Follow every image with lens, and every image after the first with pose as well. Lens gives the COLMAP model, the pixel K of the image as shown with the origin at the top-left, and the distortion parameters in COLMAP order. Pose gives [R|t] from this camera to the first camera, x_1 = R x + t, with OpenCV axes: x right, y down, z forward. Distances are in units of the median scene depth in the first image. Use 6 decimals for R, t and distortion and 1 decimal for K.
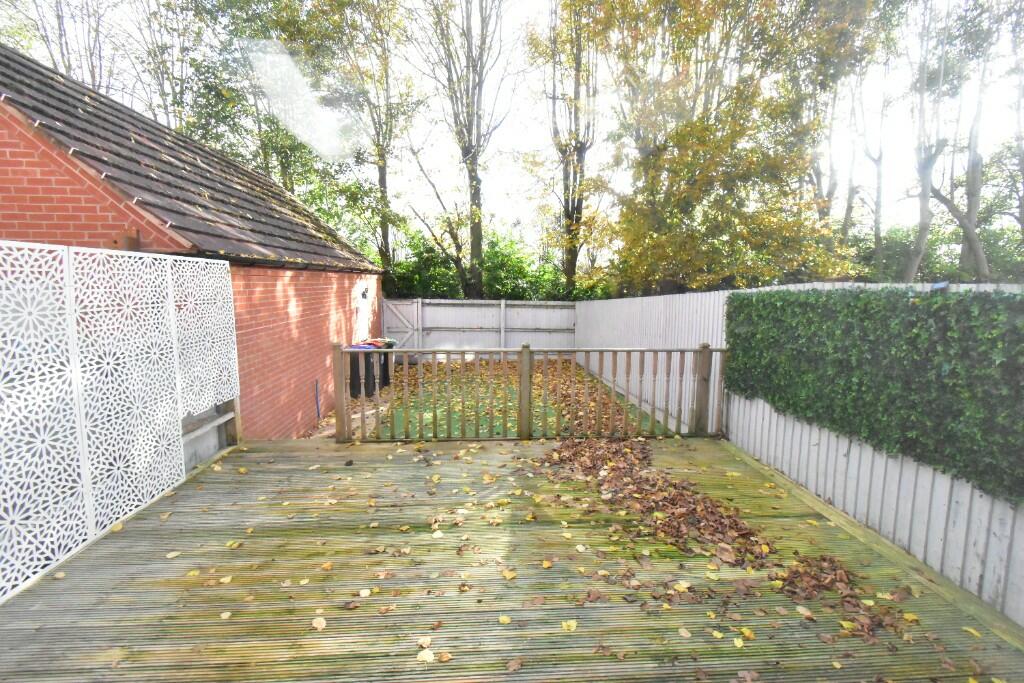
lens RADIAL K [[457.8, 0, 509.4], [0, 457.8, 343.1], [0, 0, 1]] dist [0.012193, 0.000103]
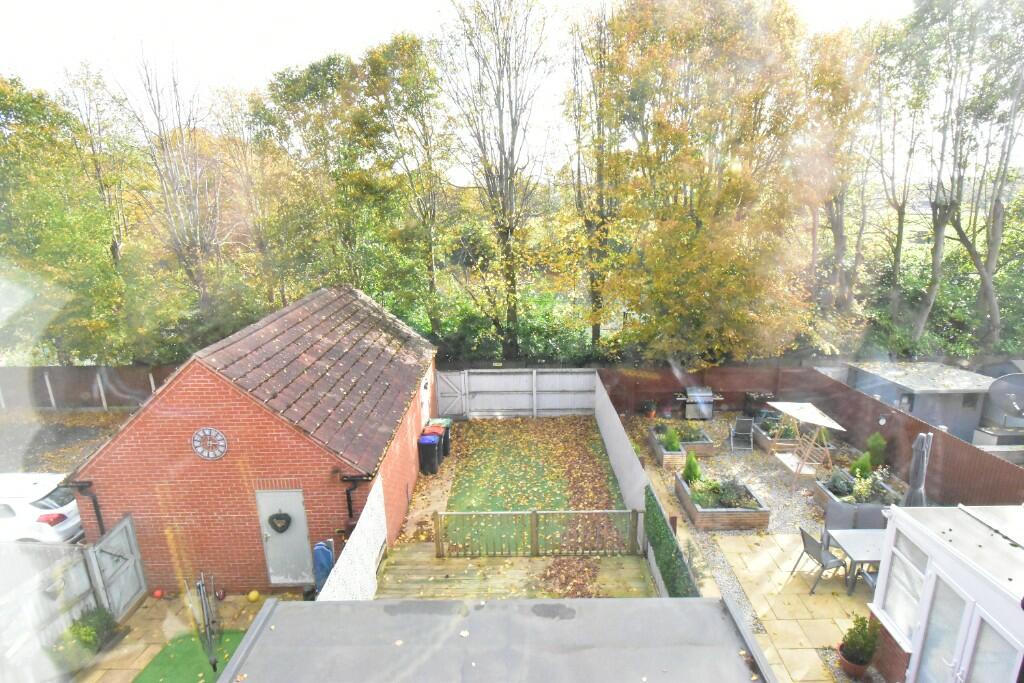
lens RADIAL K [[552.2, 0, 513.9], [0, 552.2, 338.2], [0, 0, 1]] dist [-0.003054, -0.000166]
pose [[0.996427, -0.005558, -0.084276, 0.055134], [0.016880, 0.990807, 0.134229, -0.375149], [0.082755, -0.135172, 0.987360, -0.426449]]
